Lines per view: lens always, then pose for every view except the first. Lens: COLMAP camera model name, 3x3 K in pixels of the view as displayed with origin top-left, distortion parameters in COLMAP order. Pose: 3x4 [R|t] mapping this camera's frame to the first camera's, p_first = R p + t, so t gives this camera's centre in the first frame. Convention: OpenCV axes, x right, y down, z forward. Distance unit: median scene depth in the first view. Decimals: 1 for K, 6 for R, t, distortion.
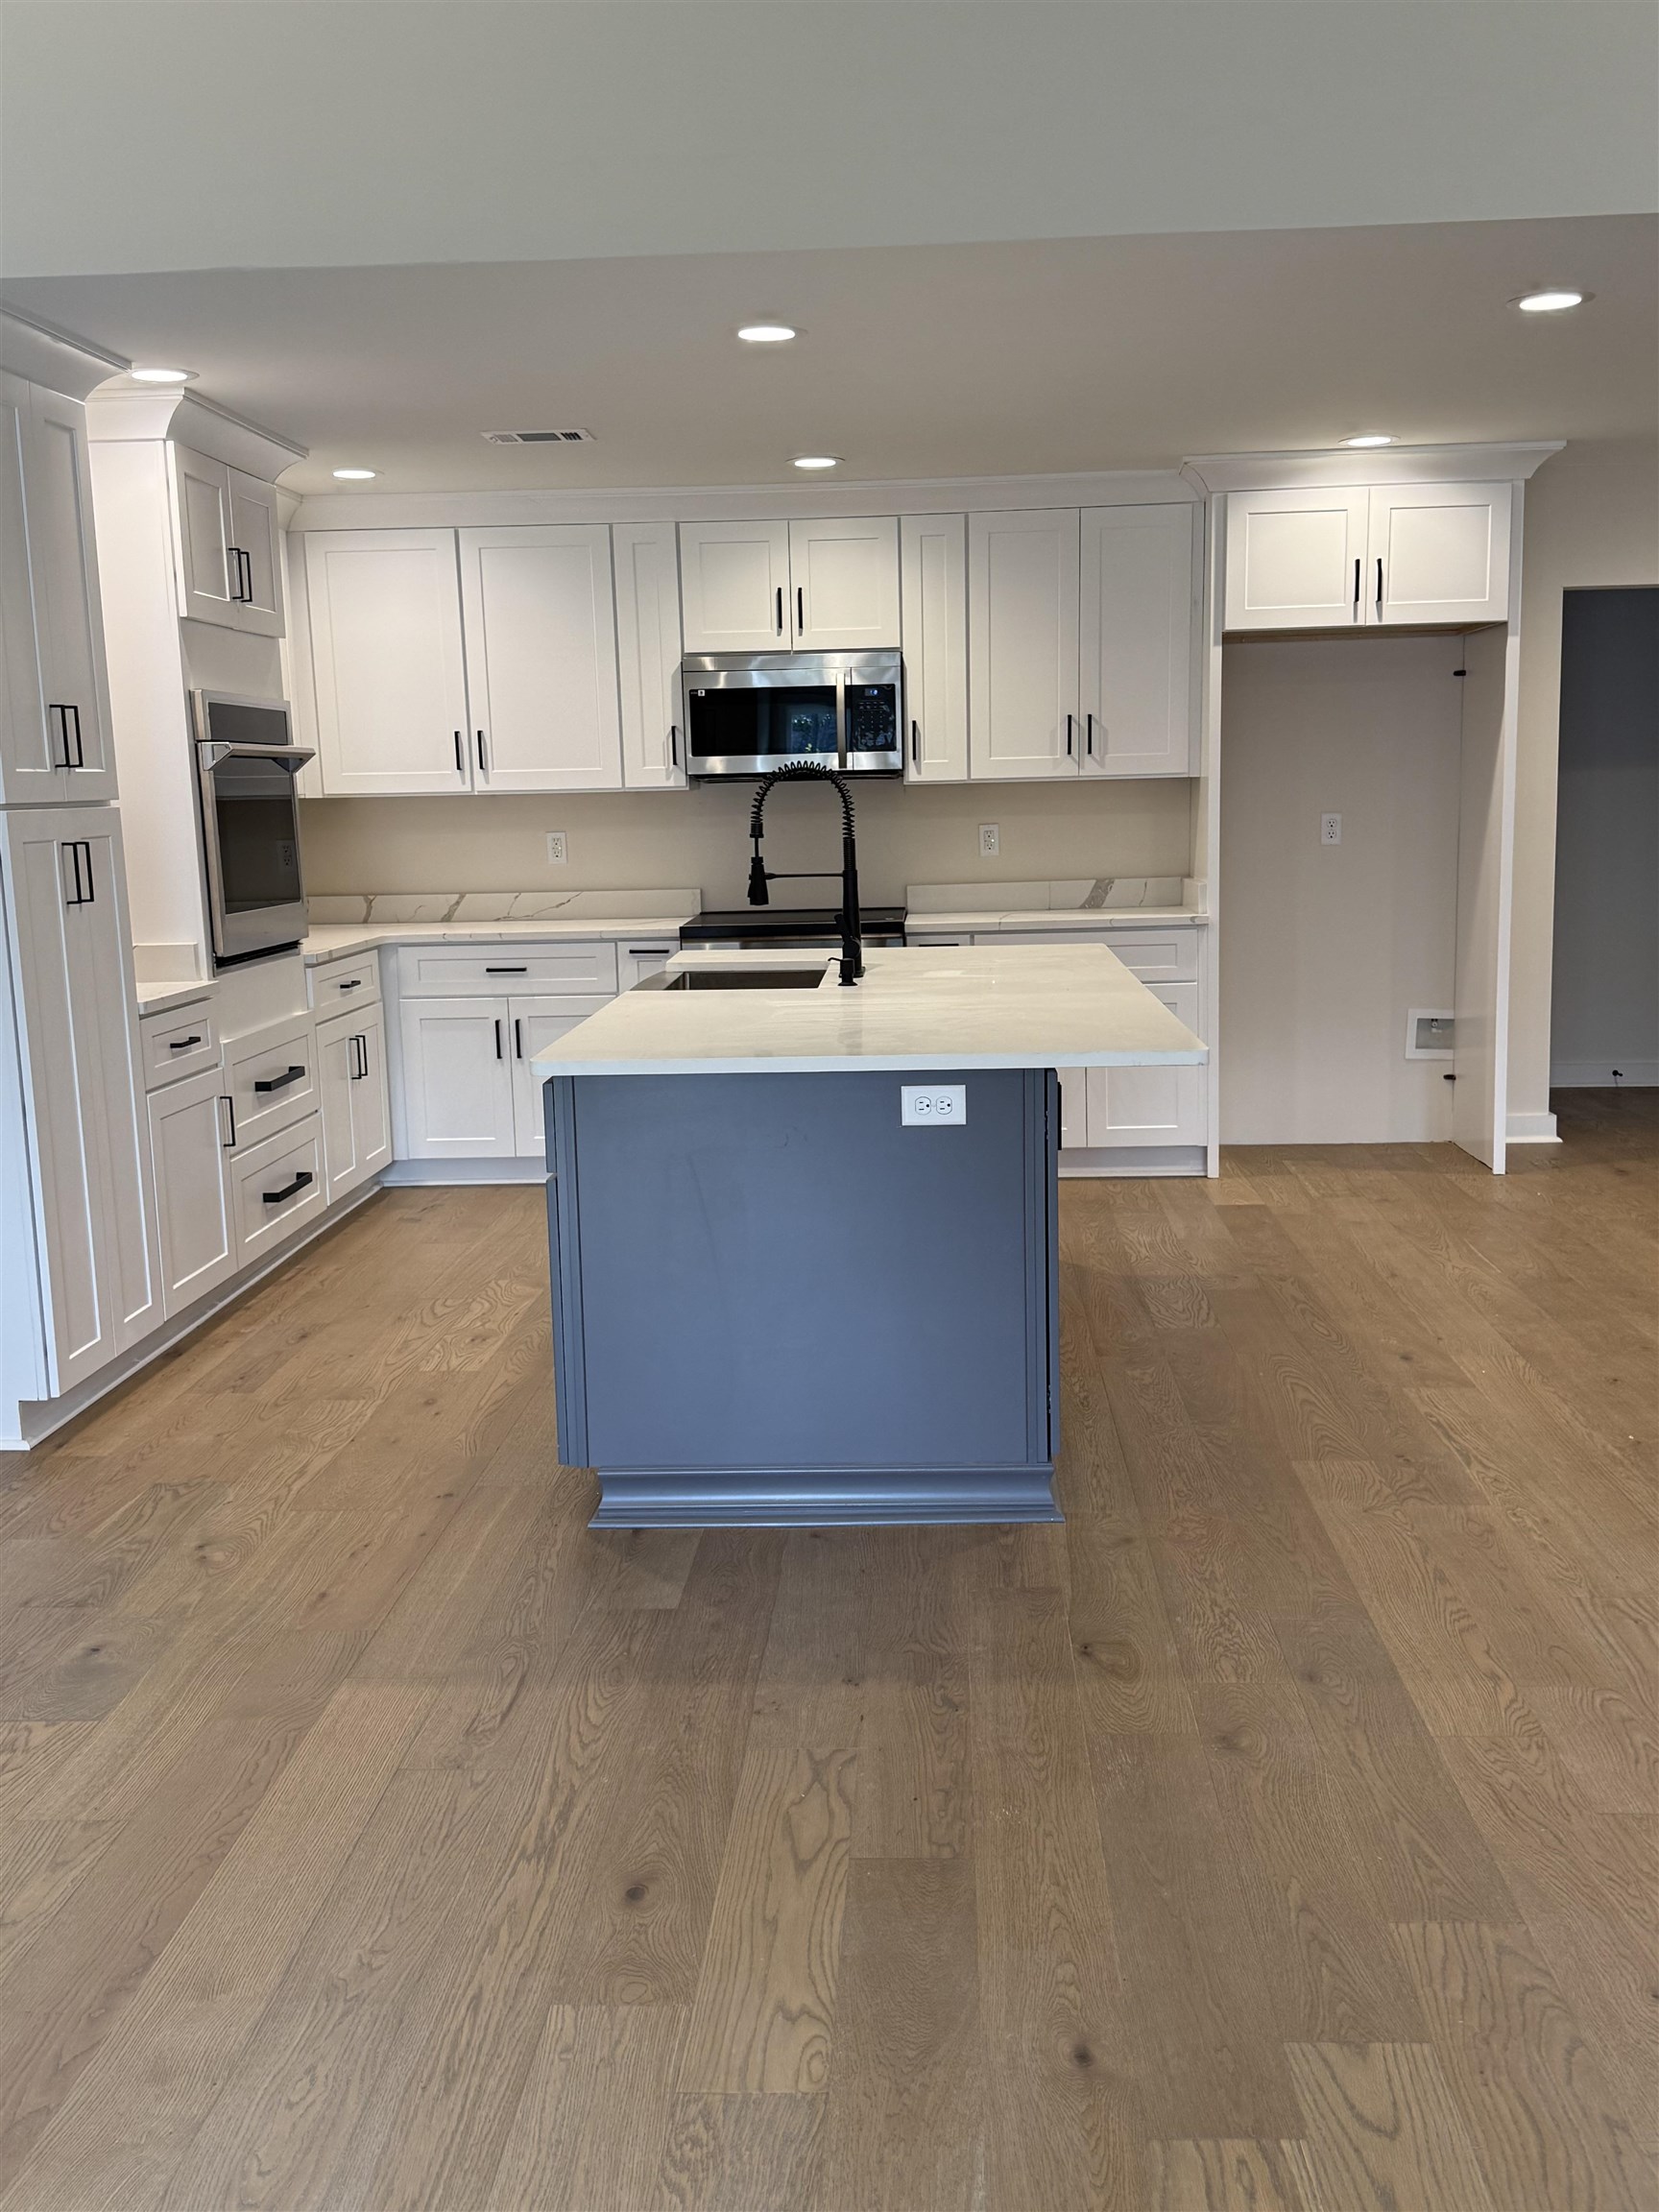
lens RADIAL K [[2051.2, 0, 829.5], [0, 2051.2, 1106.0], [0, 0, 1]] dist [0.063974, 0.002577]
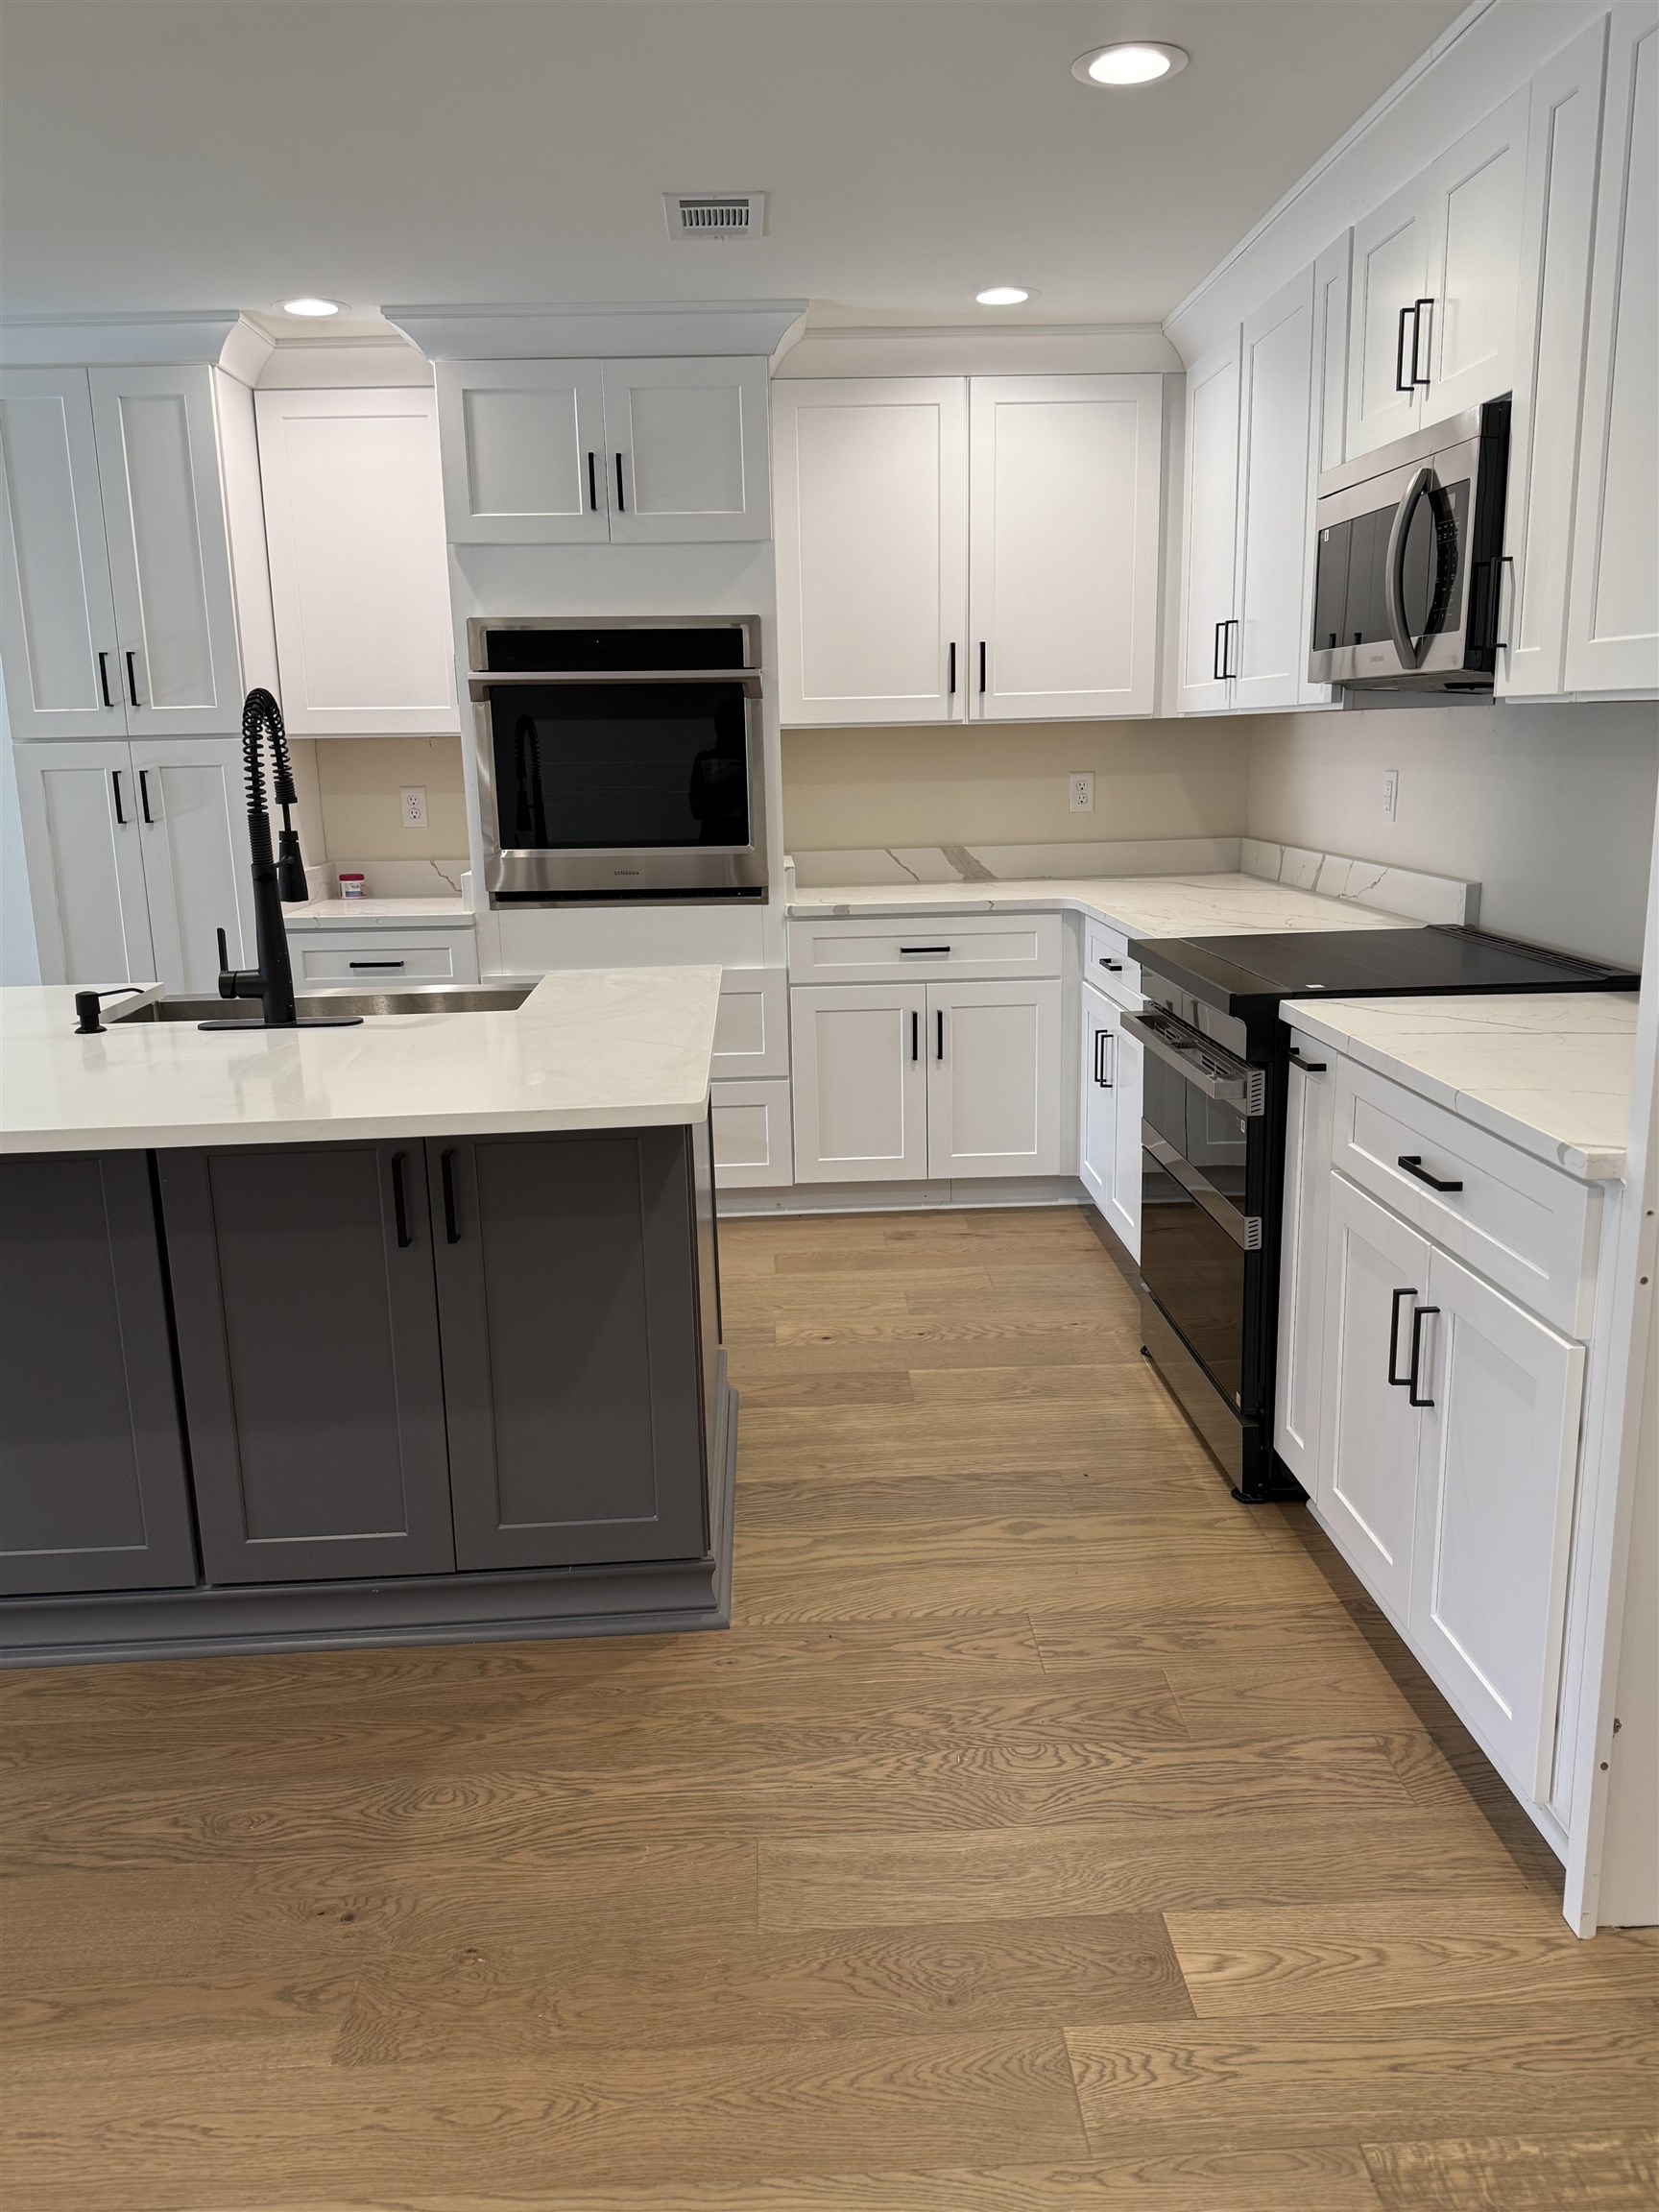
lens RADIAL K [[1633.0, 0, 829.5], [0, 1633.0, 1106.0], [0, 0, 1]] dist [0.133813, -0.256844]
pose [[0.100650, 0.242206, -0.964990, 0.544616], [-0.136221, 0.964136, 0.227783, -0.177697], [0.985552, 0.108526, 0.130034, 1.070738]]
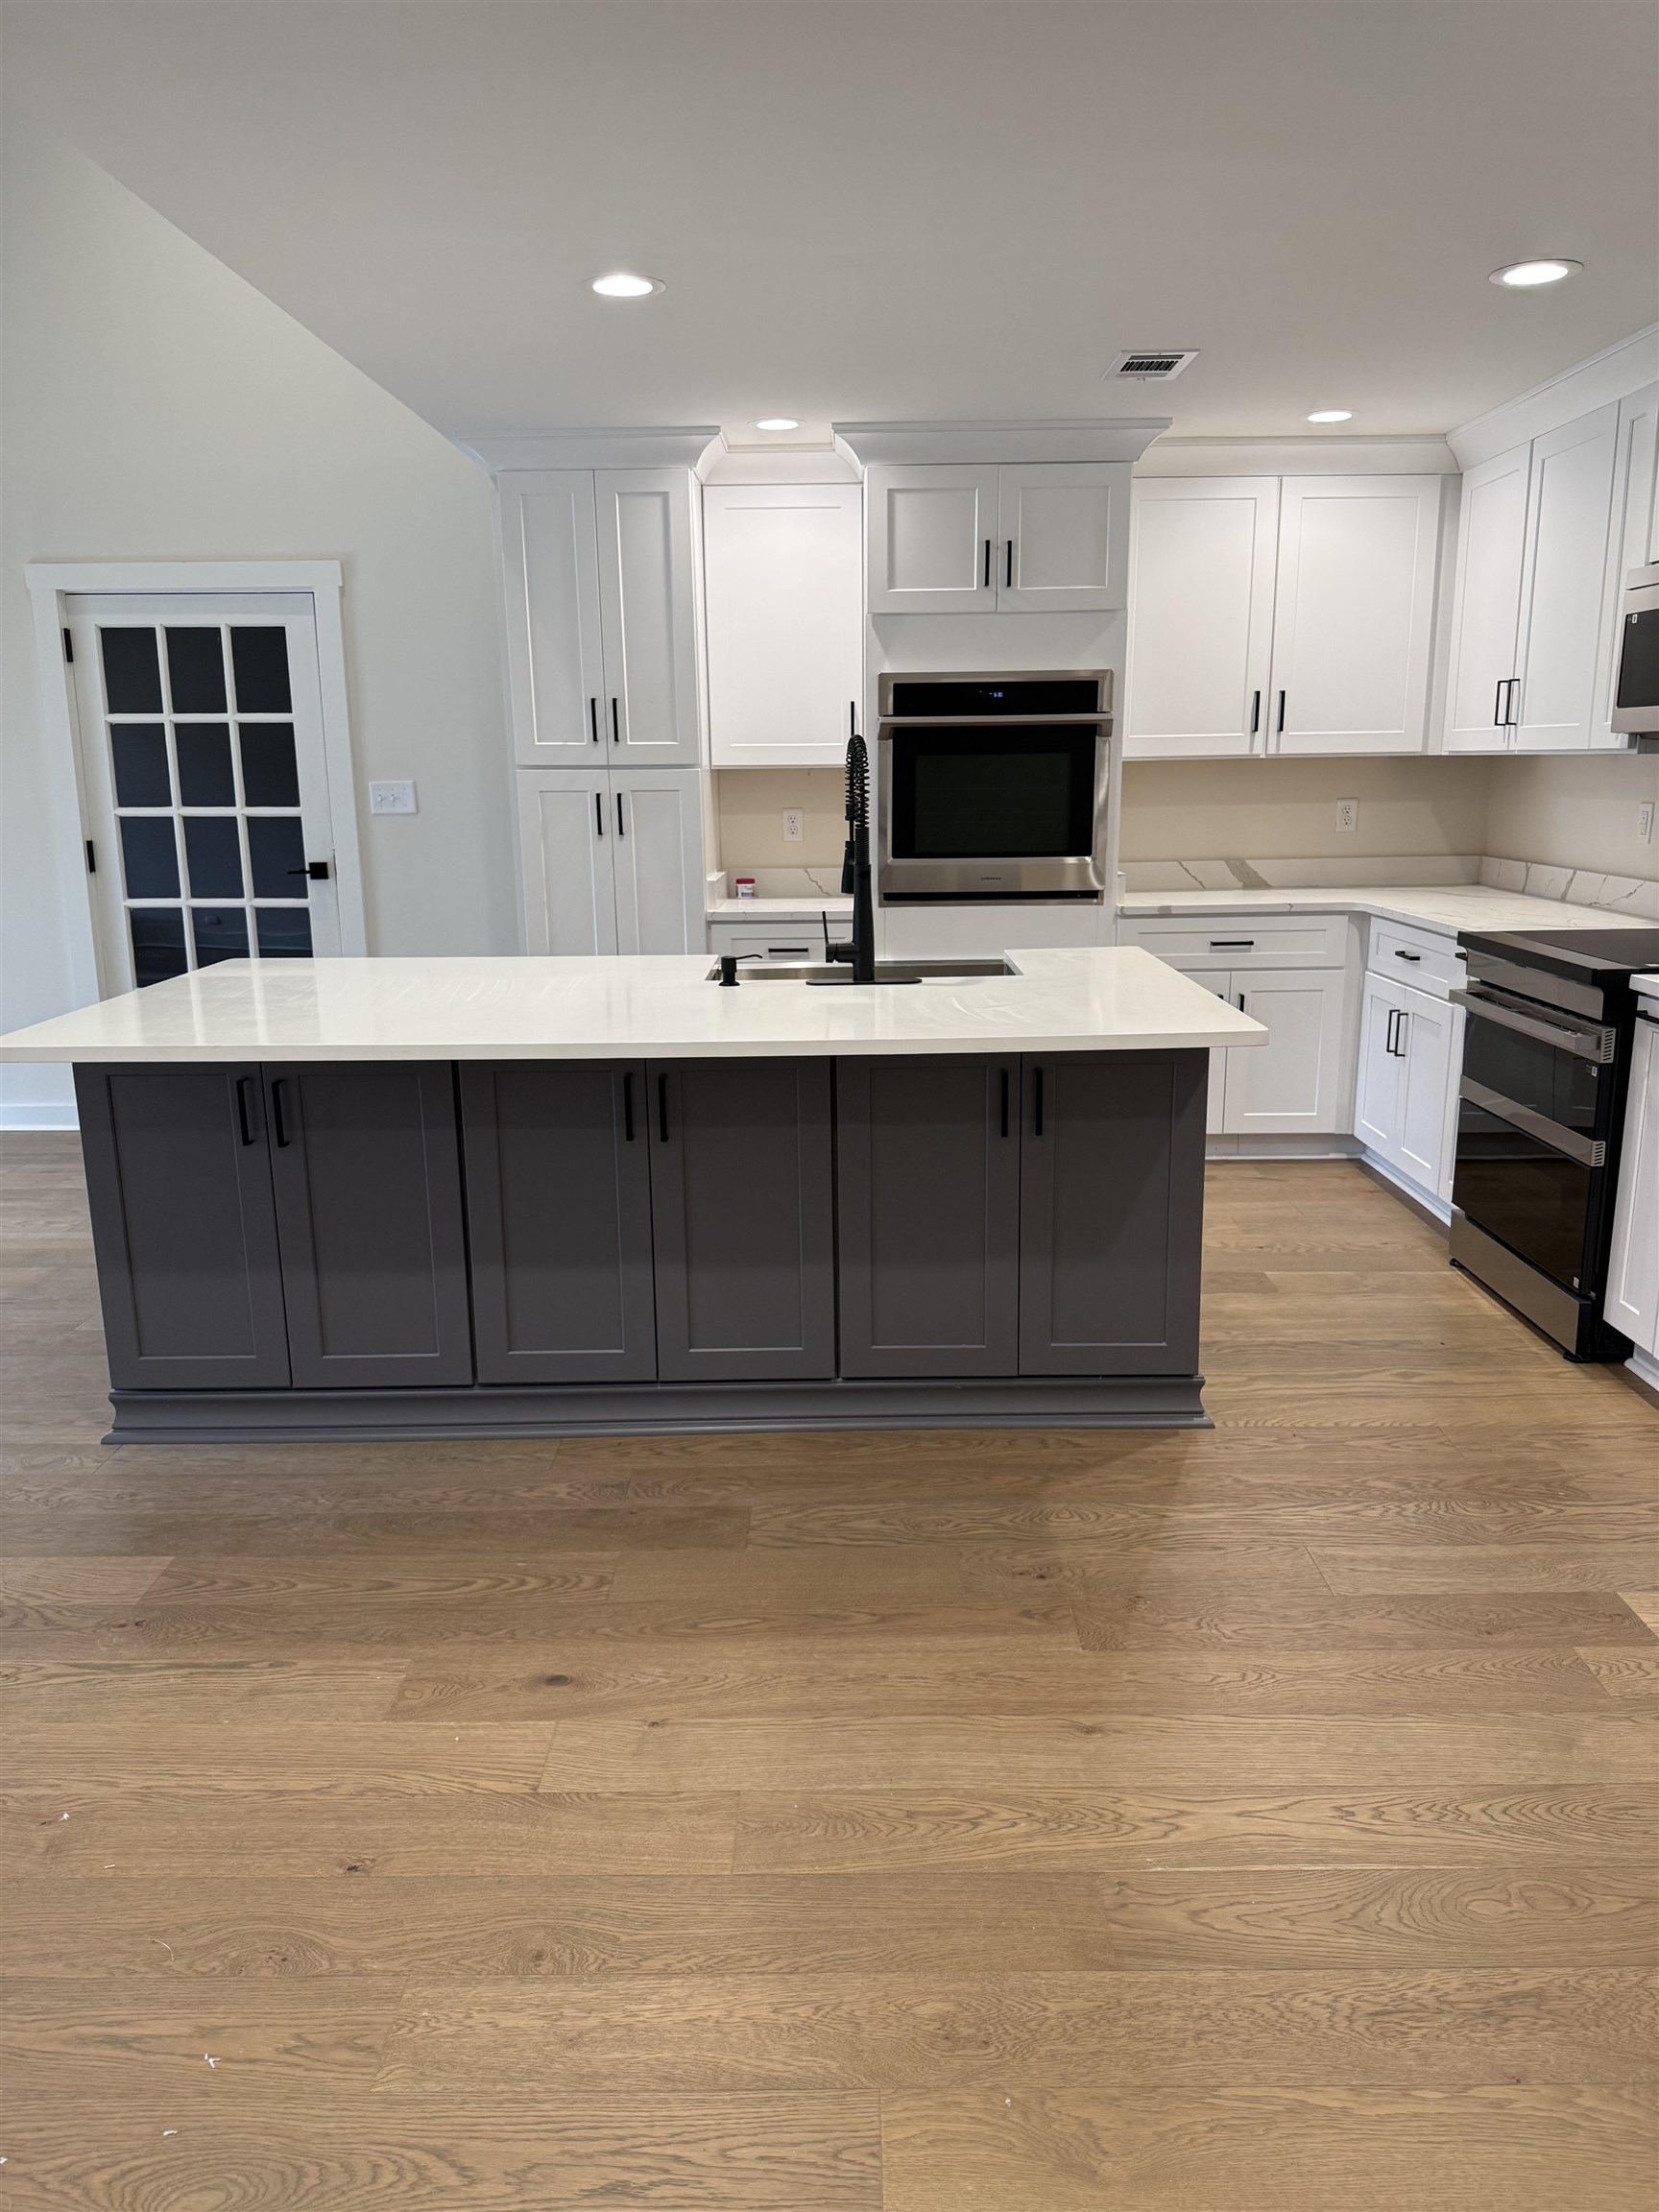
lens RADIAL K [[1541.7, 0, 824.3], [0, 1541.7, 1118.3], [0, 0, 1]] dist [0.113491, -0.203468]
pose [[0.045598, 0.247757, -0.967749, 0.652927], [-0.145043, 0.960133, 0.238973, -0.162886], [0.988374, 0.129468, 0.079716, 0.930005]]
